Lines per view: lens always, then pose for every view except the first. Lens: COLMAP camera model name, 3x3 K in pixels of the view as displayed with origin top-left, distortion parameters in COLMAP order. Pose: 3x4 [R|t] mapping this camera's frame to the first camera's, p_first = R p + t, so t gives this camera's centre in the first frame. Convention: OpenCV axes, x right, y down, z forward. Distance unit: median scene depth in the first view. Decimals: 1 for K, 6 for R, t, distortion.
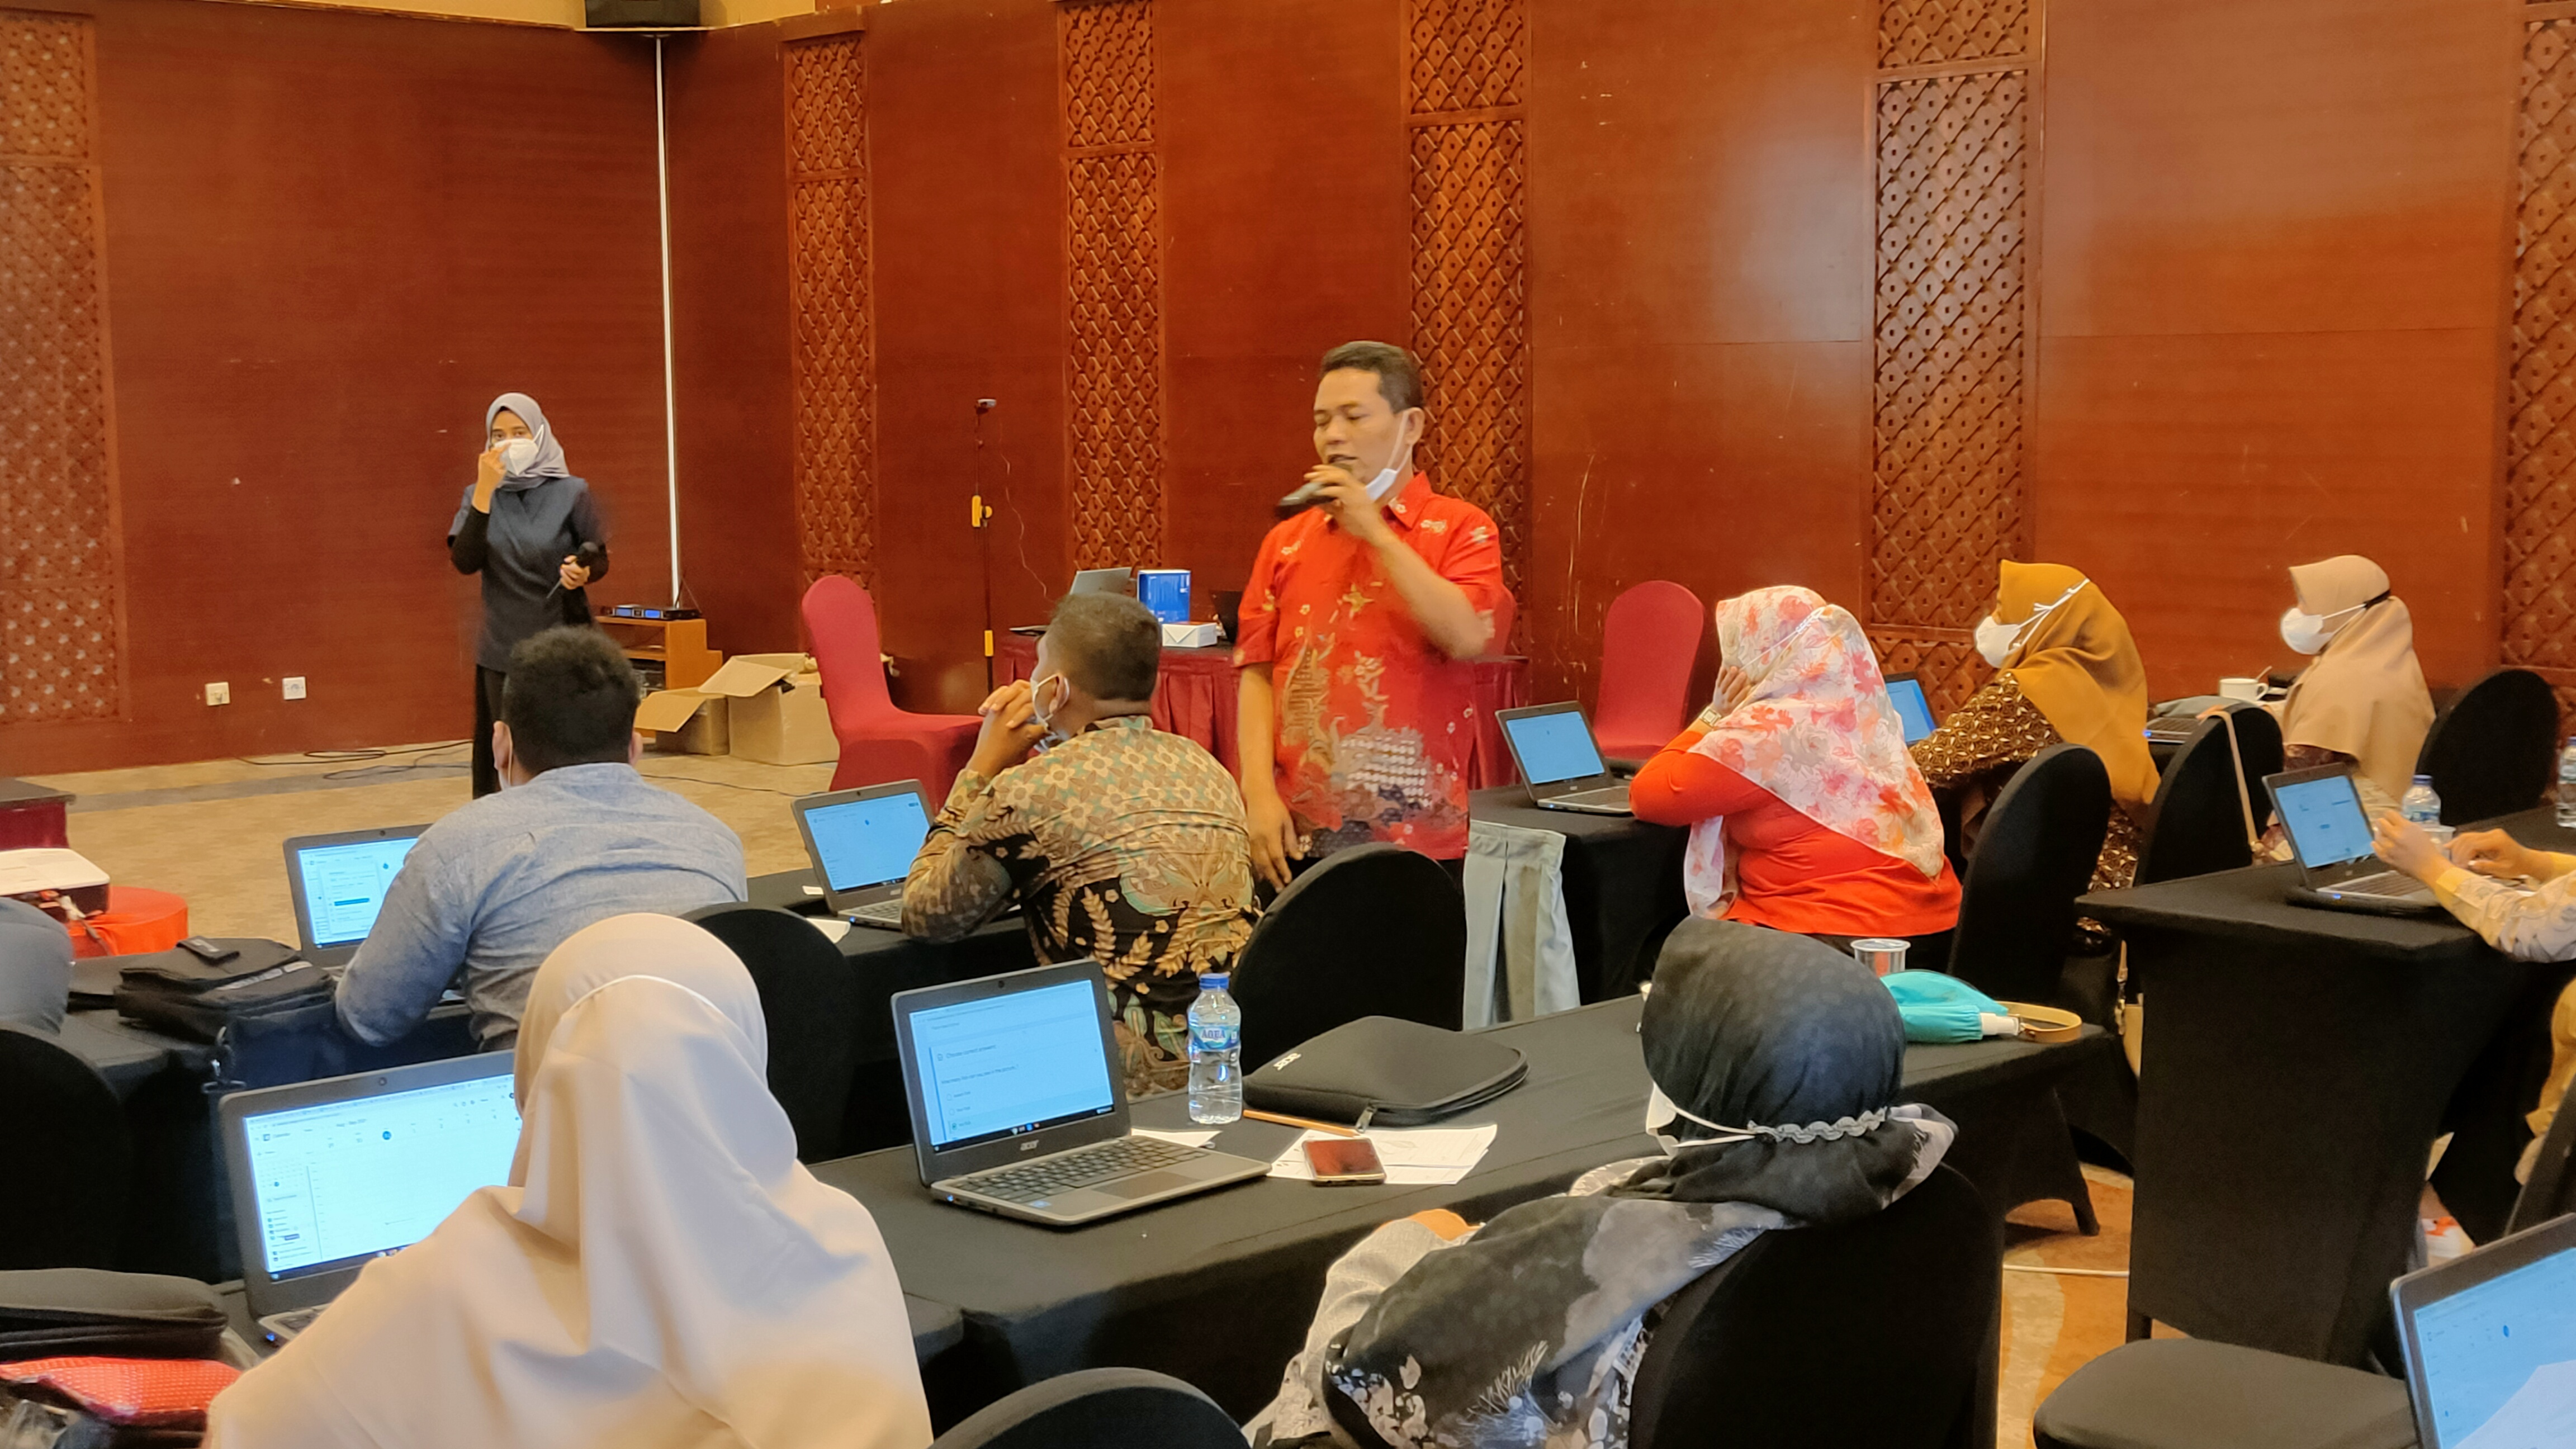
lens RADIAL K [[3132.2, 0, 1331.8], [0, 3132.2, 741.2], [0, 0, 1]] dist [0.018651, 0.000000]
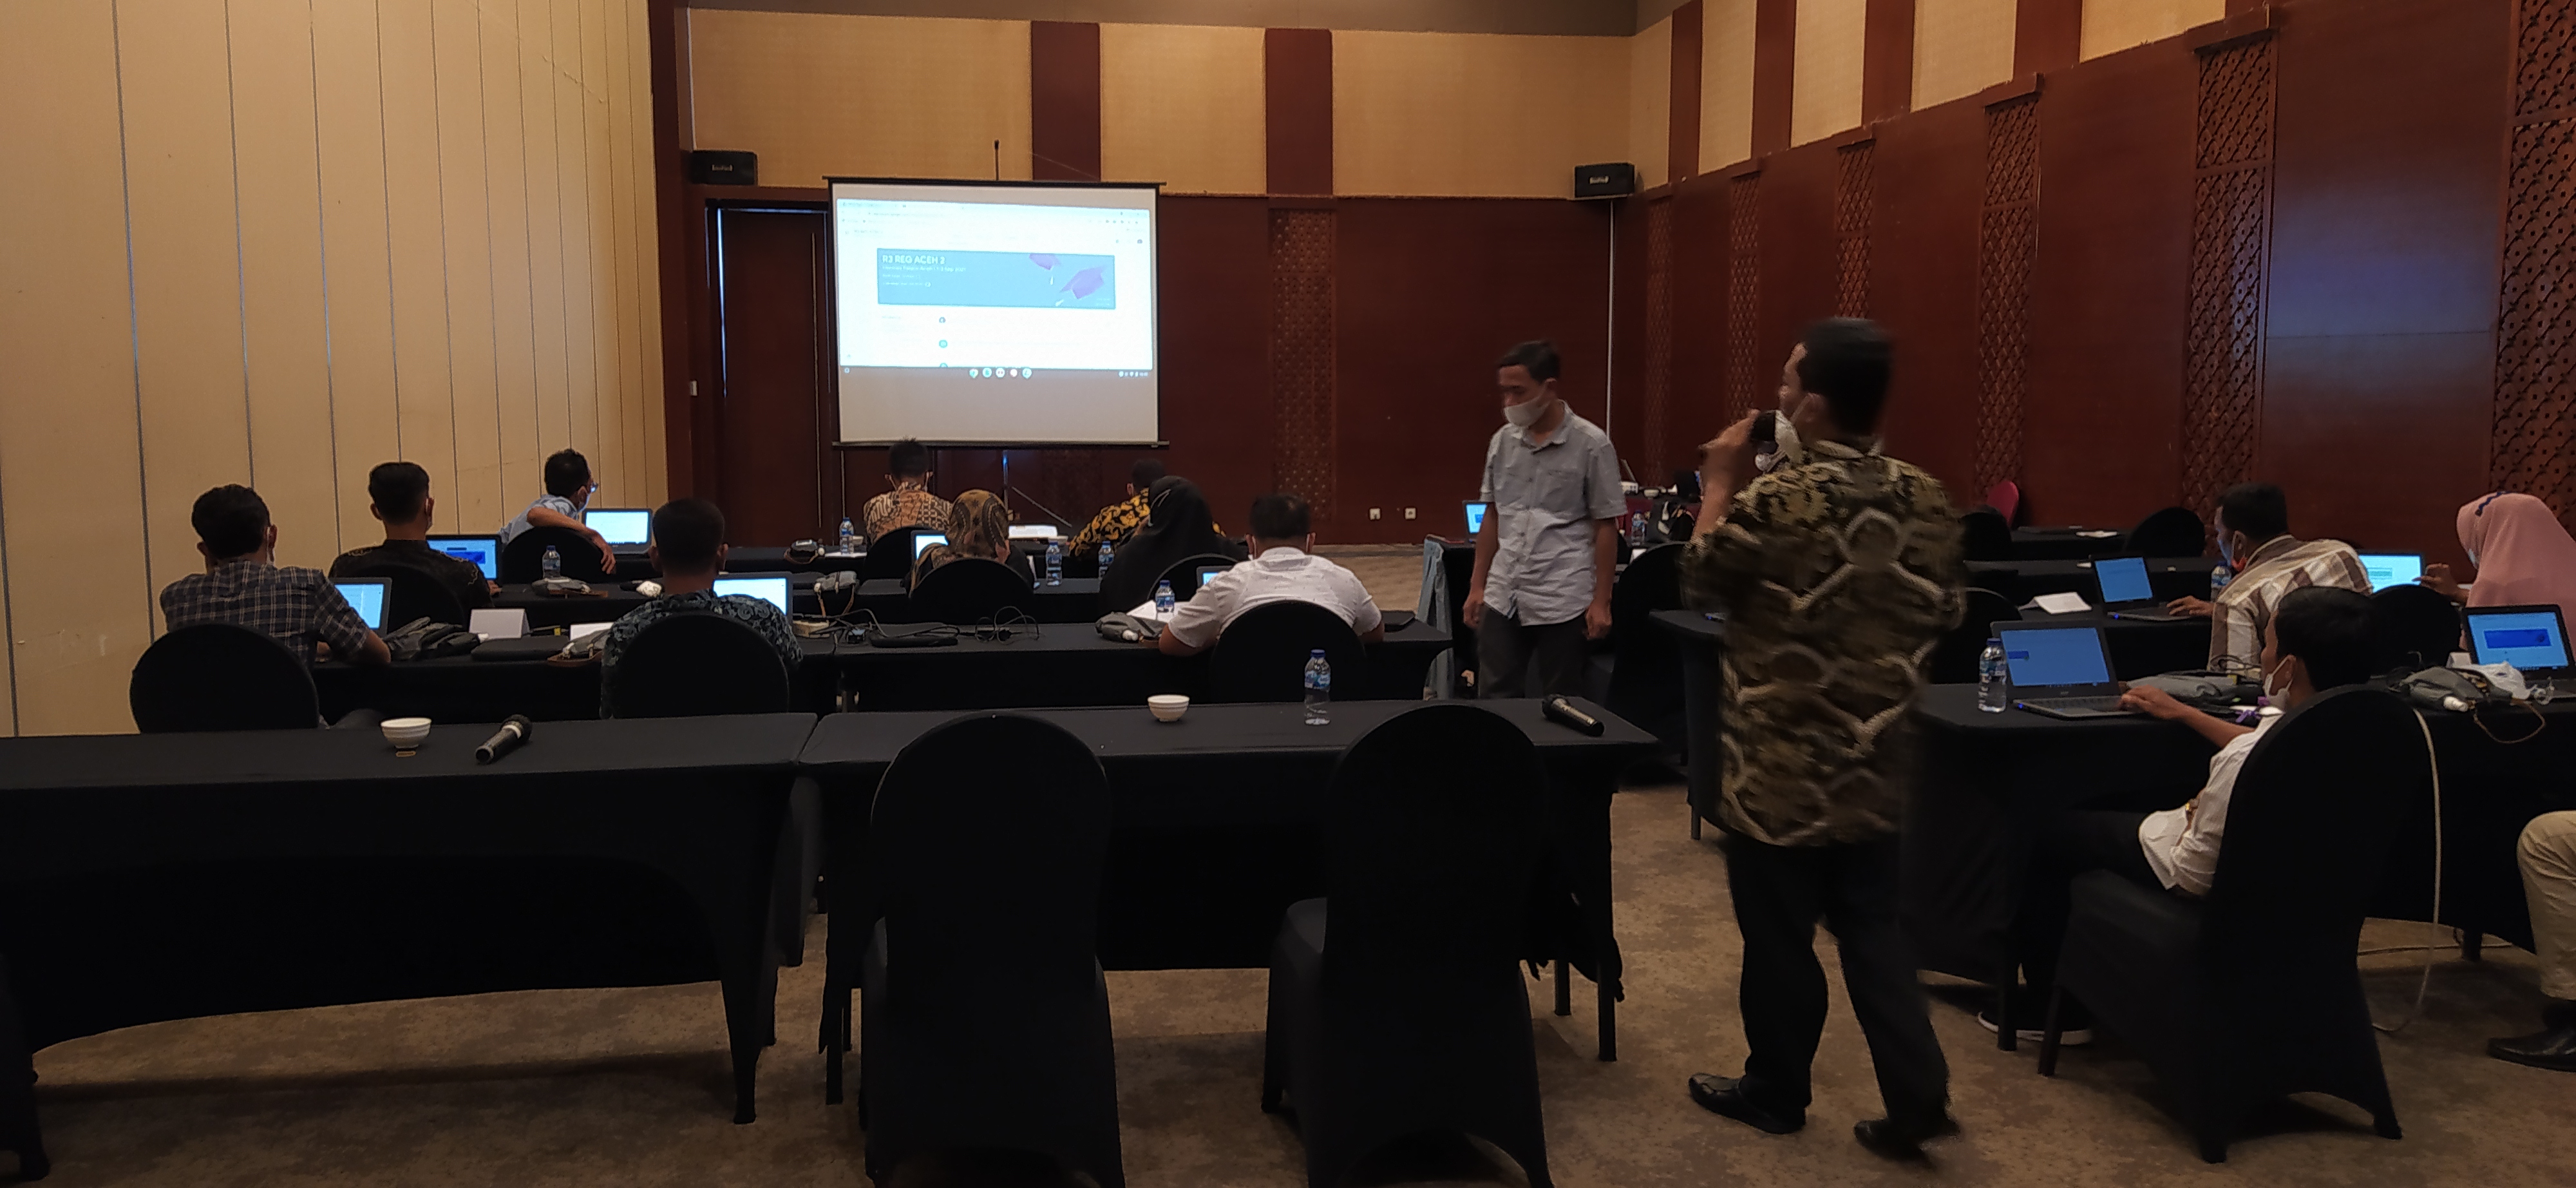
lens RADIAL K [[1950.9, 0, 1272.8], [0, 1950.9, 602.0], [0, 0, 1]] dist [0.080109, -0.108702]
pose [[0.816063, 0.067241, -0.574038, 0.396965], [-0.065002, 0.997586, 0.024447, 0.018959], [0.574296, 0.017363, 0.818463, -0.173526]]
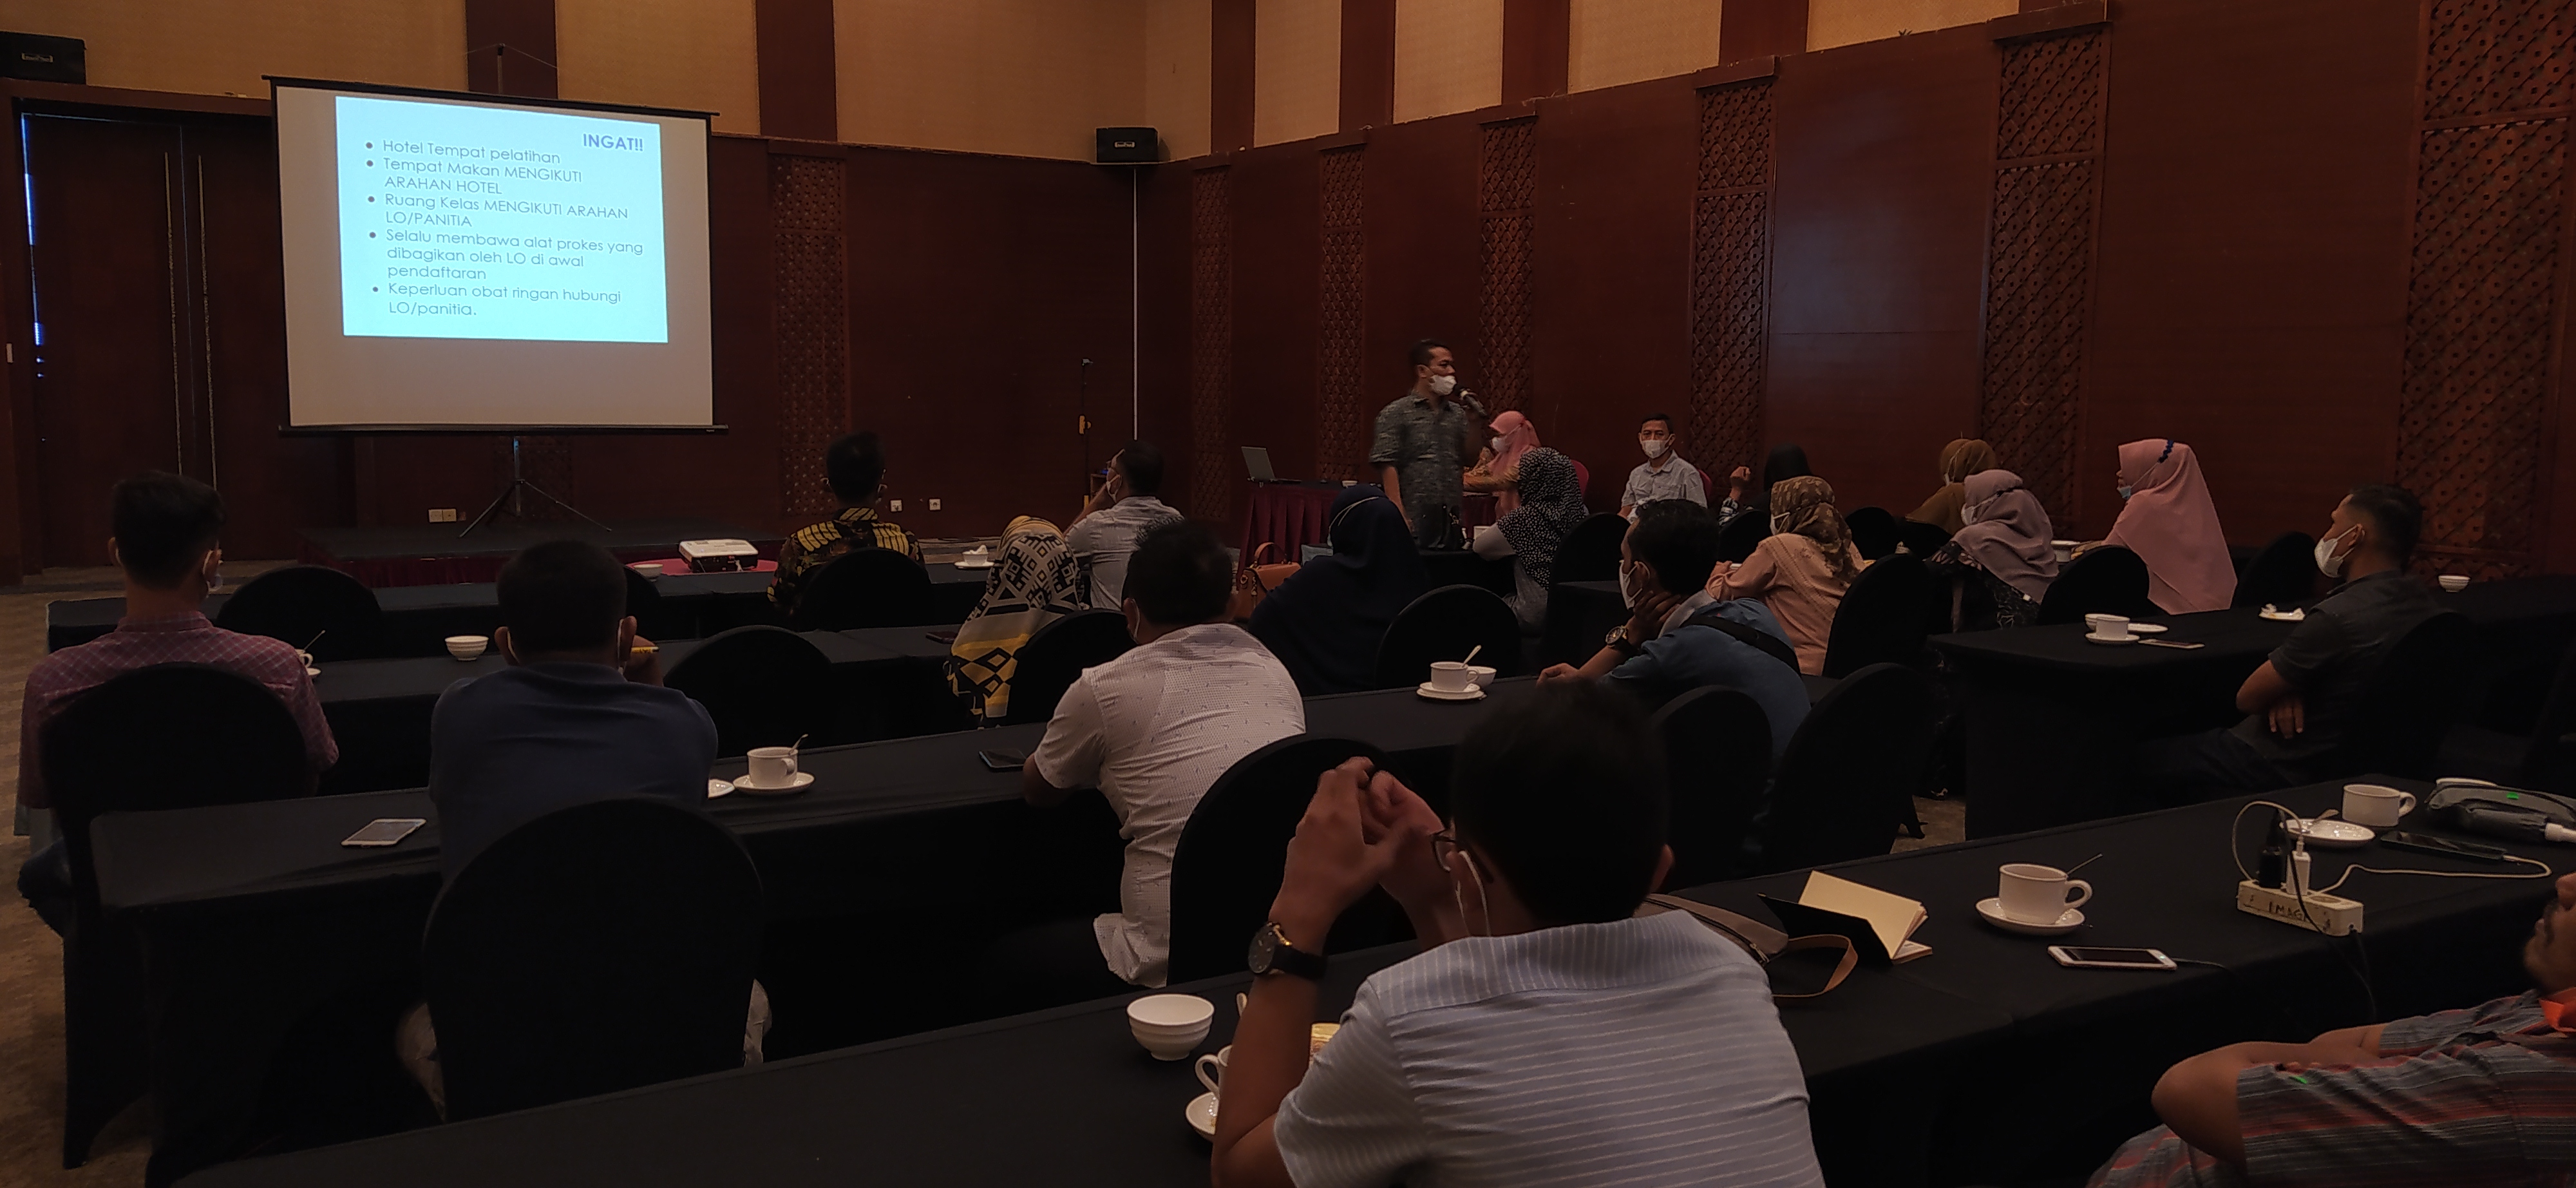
lens RADIAL K [[1950.9, 0, 1266.4], [0, 1950.9, 589.6], [0, 0, 1]] dist [0.080109, -0.108702]
pose [[0.977936, 0.039563, -0.205122, 0.129466], [-0.038764, 0.999217, 0.007911, 0.019330], [0.205274, 0.000215, 0.978704, -0.154437]]
